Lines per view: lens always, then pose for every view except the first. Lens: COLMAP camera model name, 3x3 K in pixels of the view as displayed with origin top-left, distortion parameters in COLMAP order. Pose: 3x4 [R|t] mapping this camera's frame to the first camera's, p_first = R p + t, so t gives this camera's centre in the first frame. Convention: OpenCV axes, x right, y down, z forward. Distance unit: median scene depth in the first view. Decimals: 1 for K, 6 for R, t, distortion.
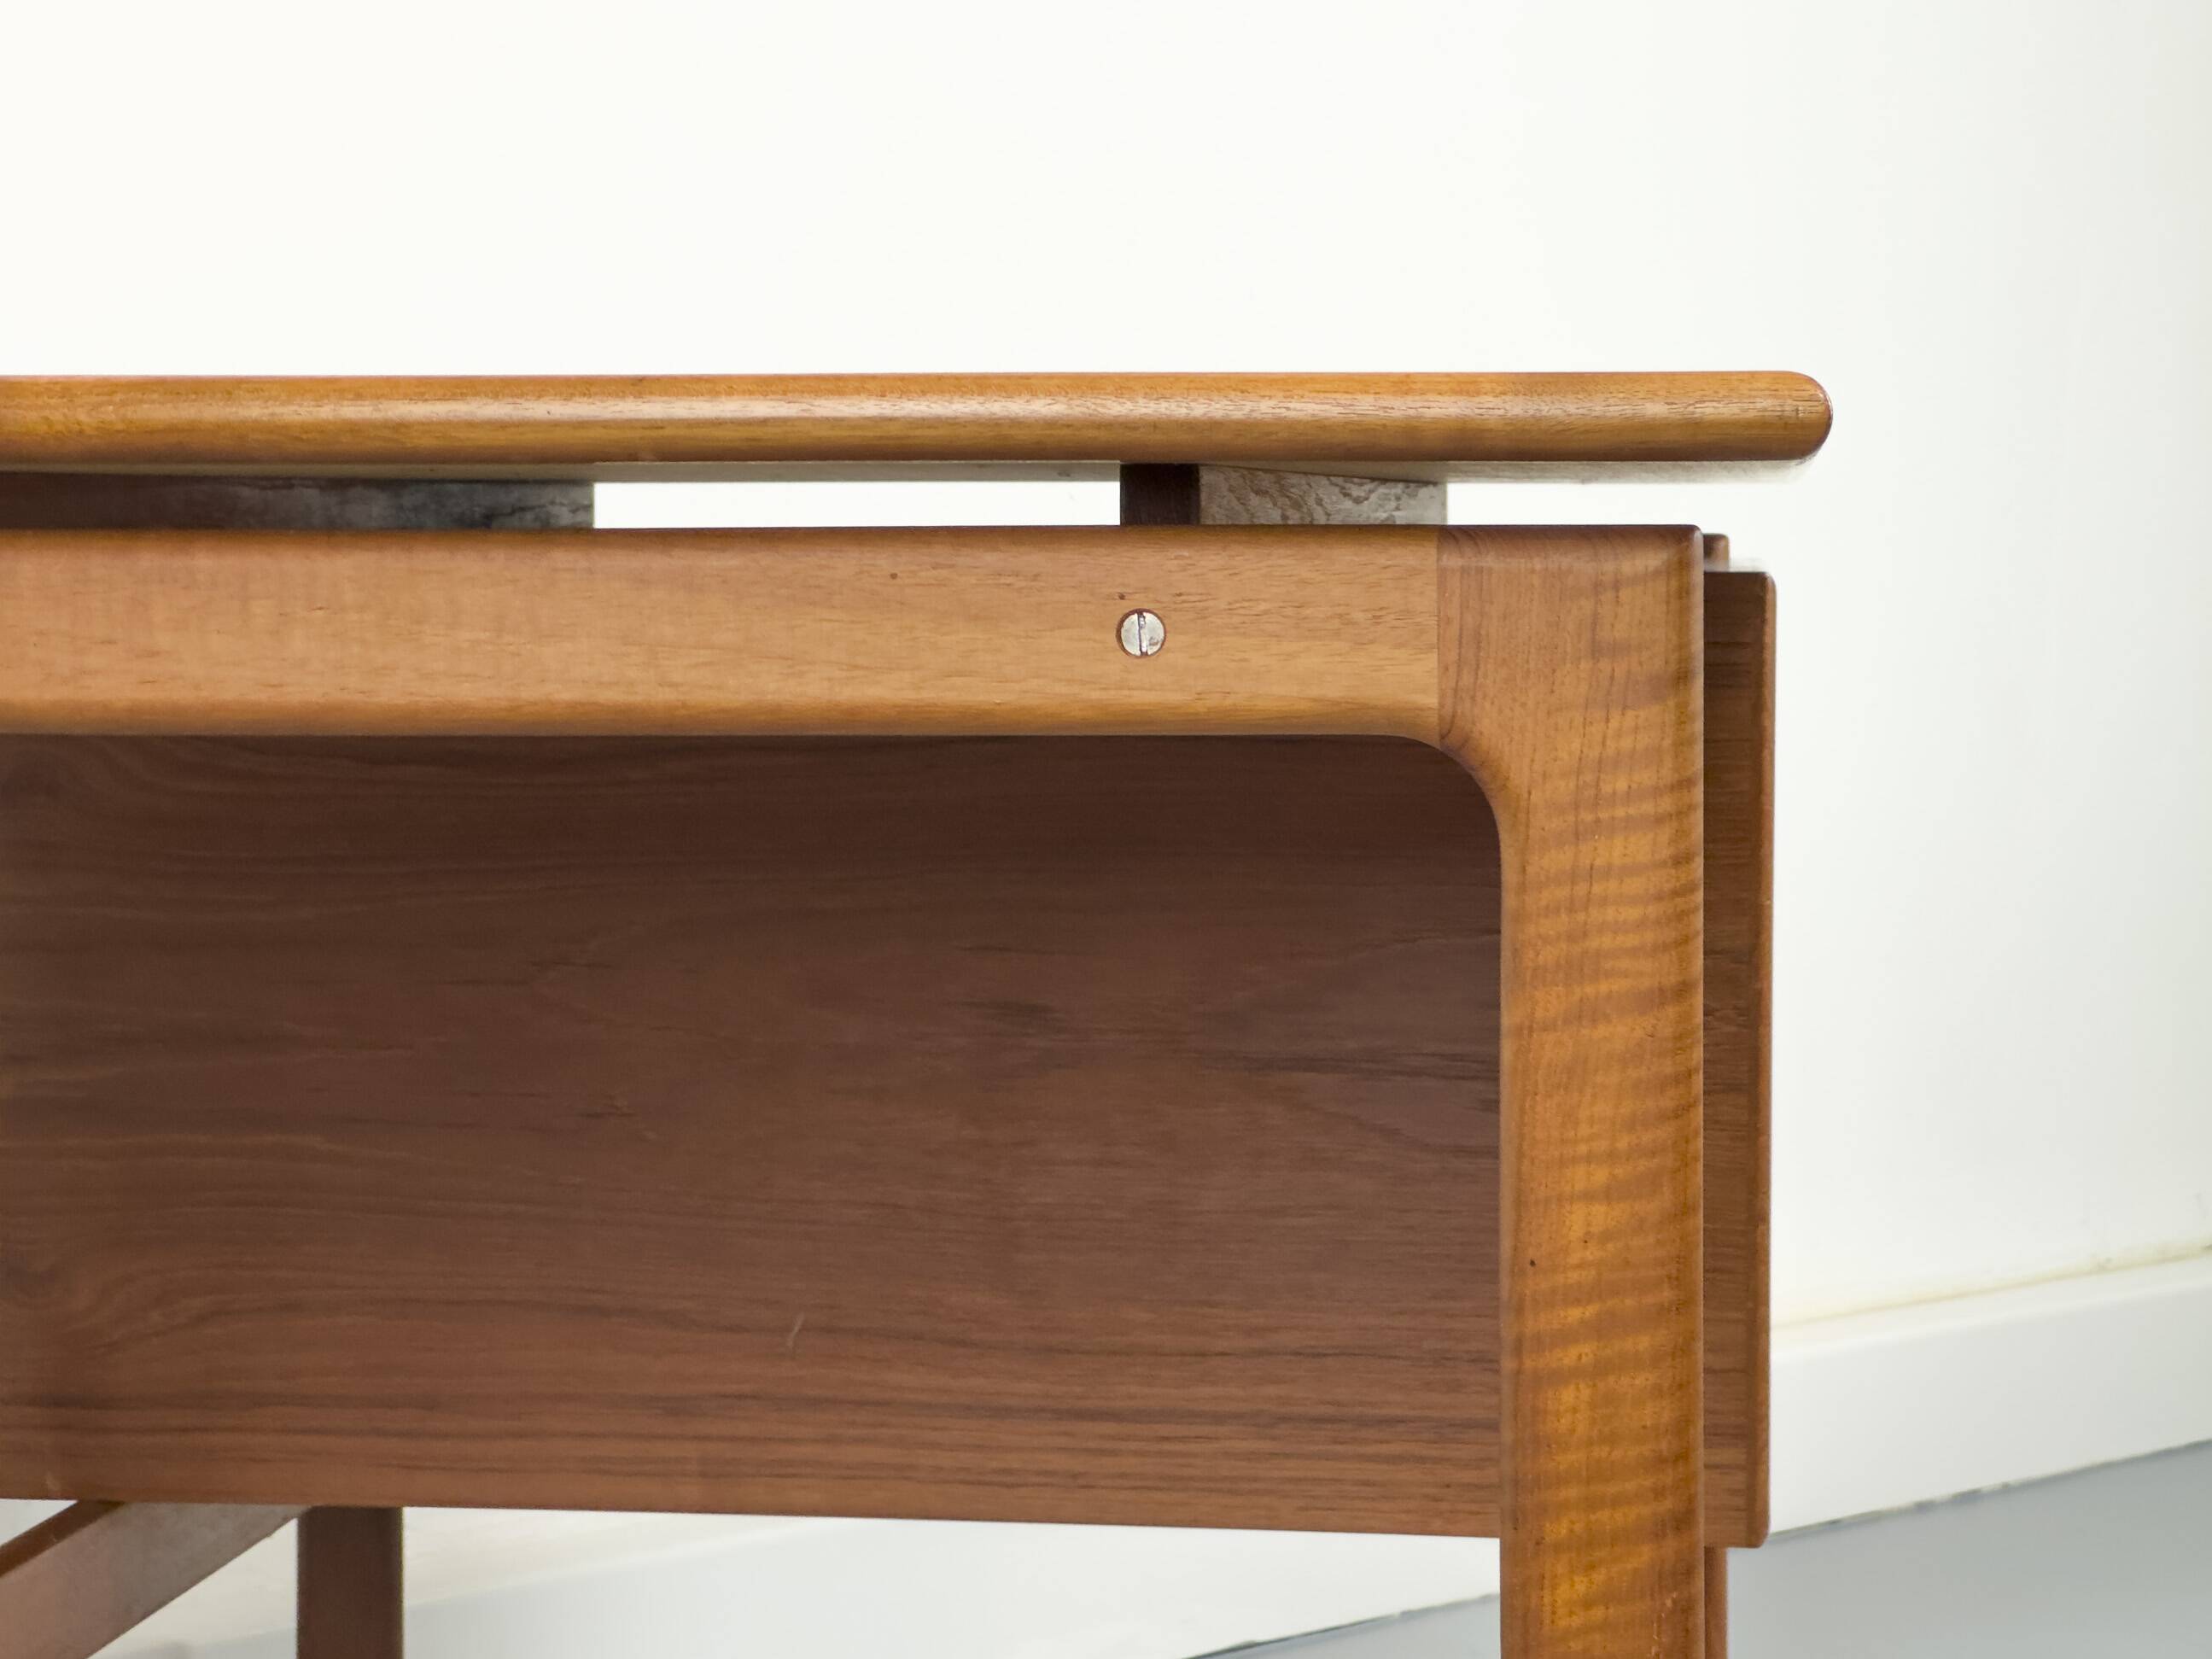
lens RADIAL K [[4994.5, 0, 1106.0], [0, 4994.5, 829.5], [0, 0, 1]] dist [-0.017867, 3.583254]
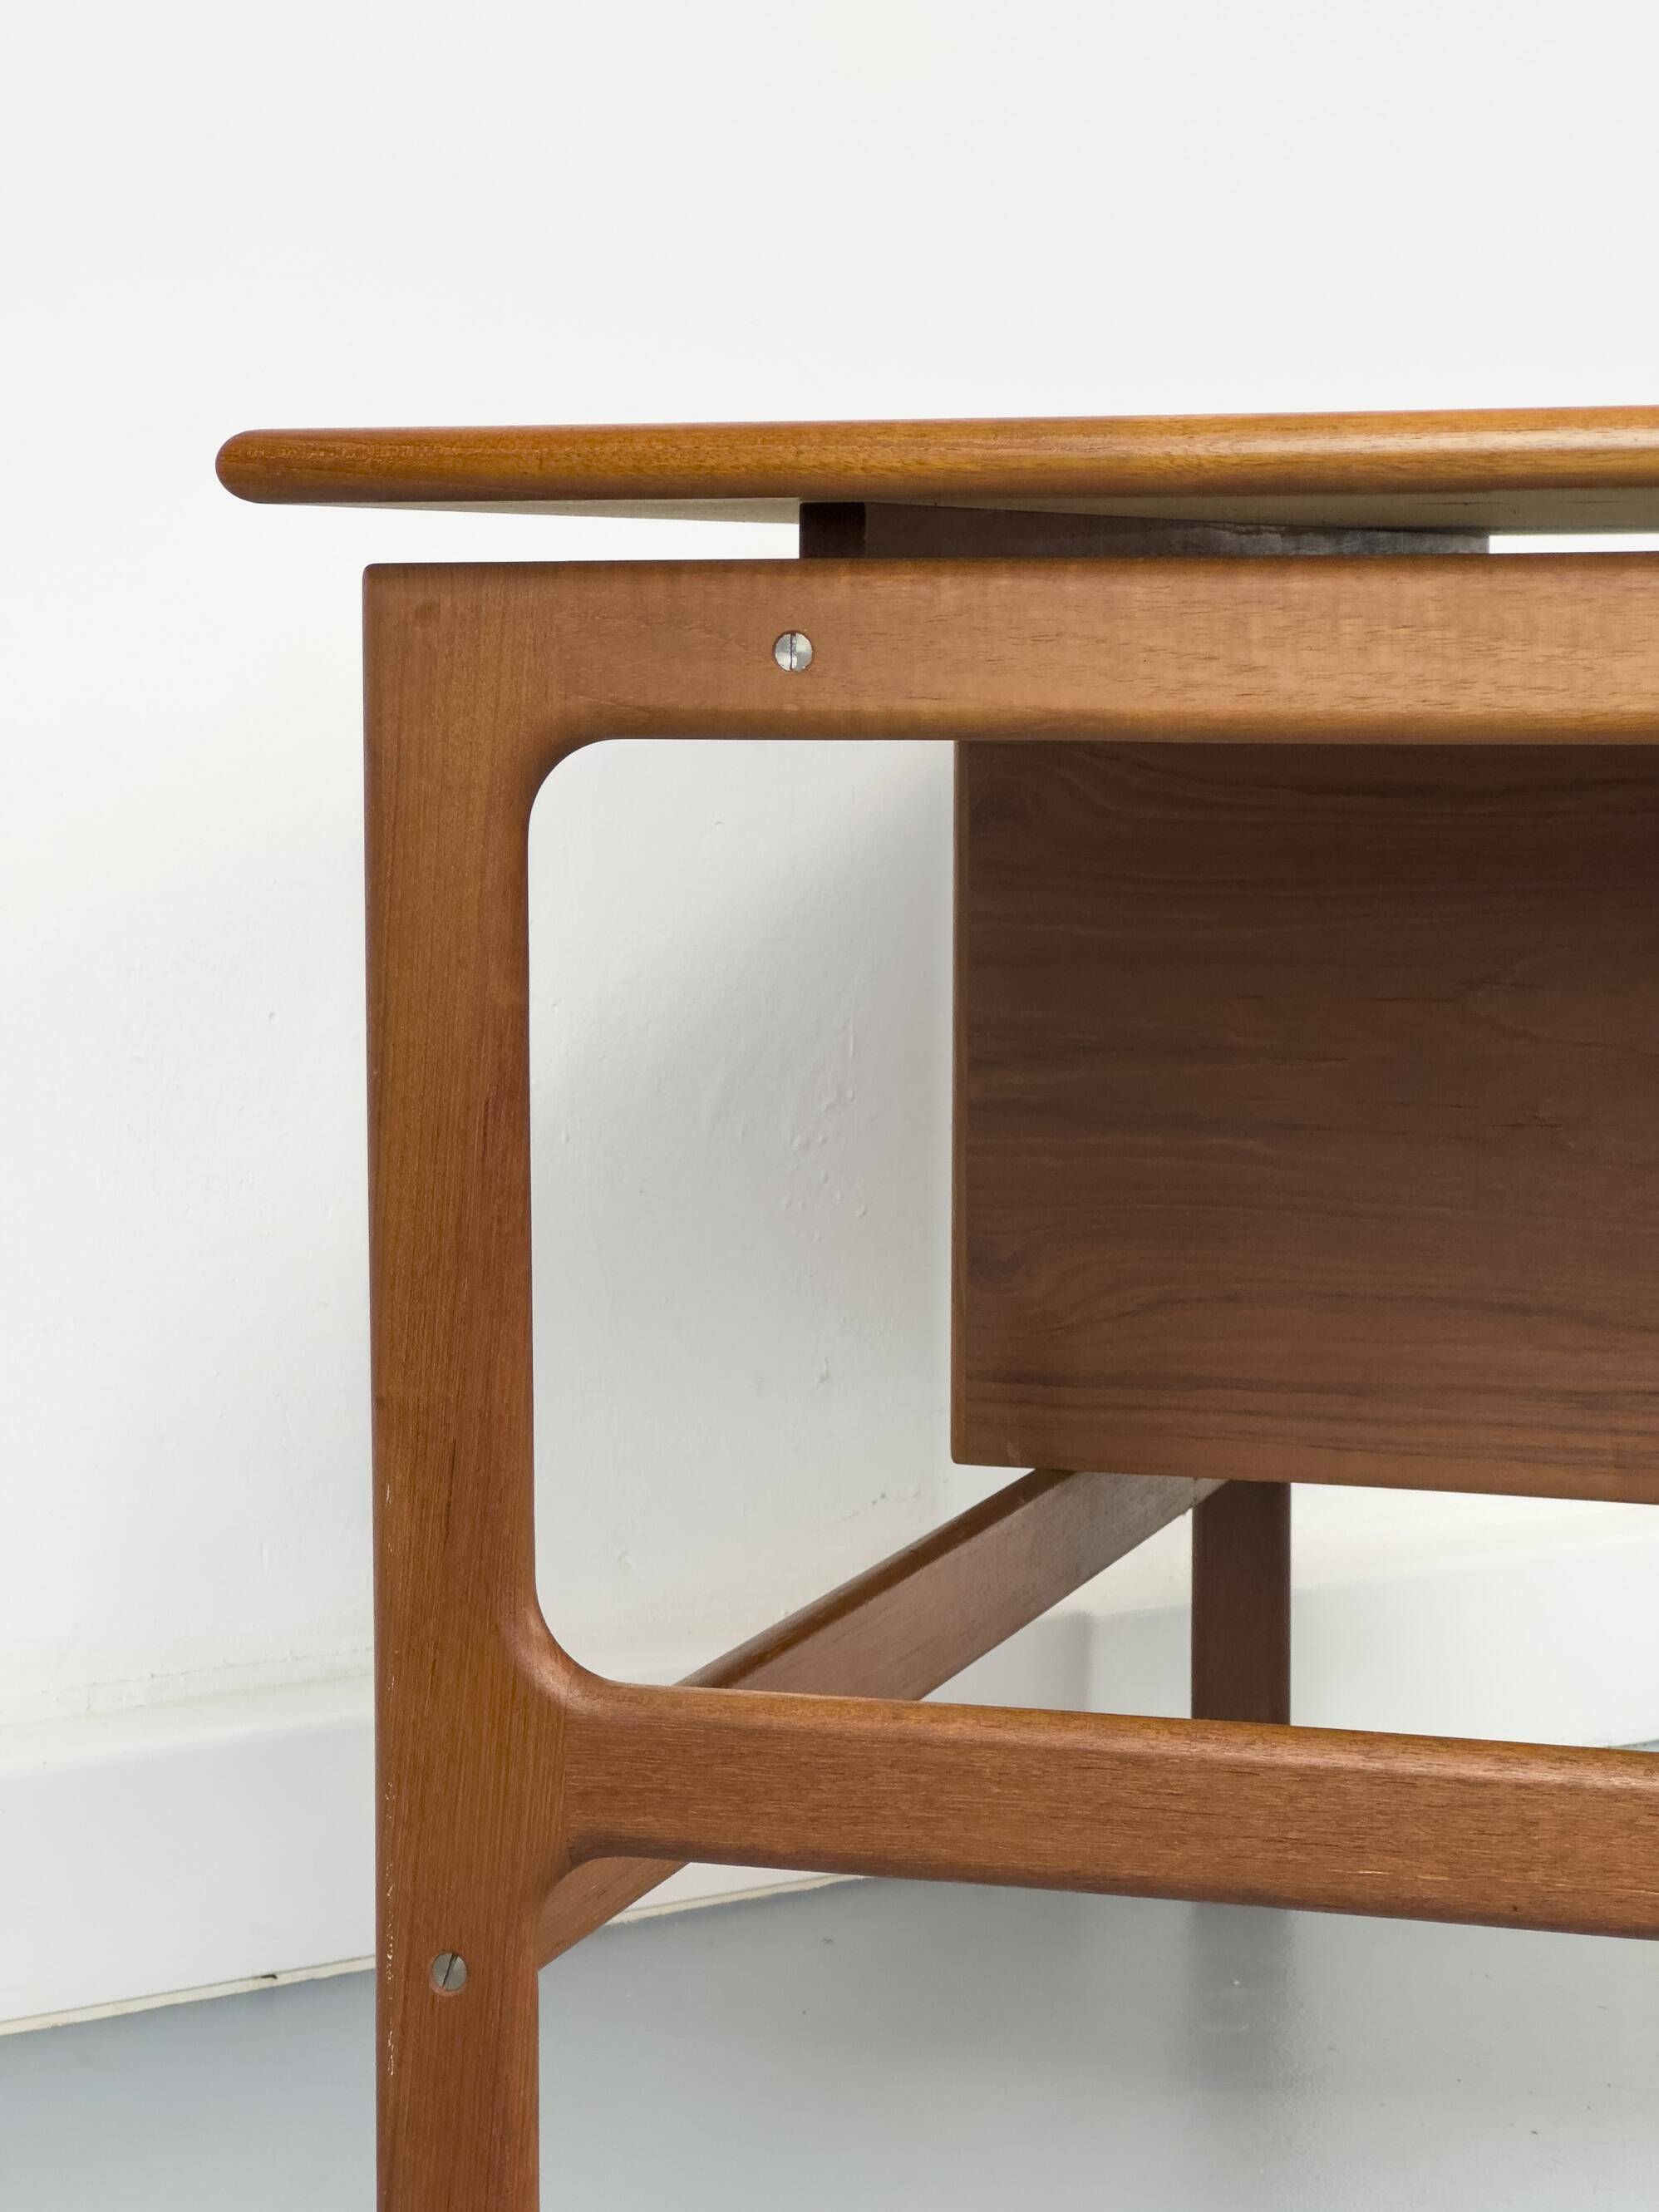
lens RADIAL K [[4993.9, 0, 829.5], [0, 4993.9, 1106.0], [0, 0, 1]] dist [-0.017867, 3.583254]
pose [[0.989462, 0.016256, -0.143880, -0.122281], [-0.011708, 0.999406, 0.032403, 0.026122], [0.144321, -0.030377, 0.989064, -0.096264]]
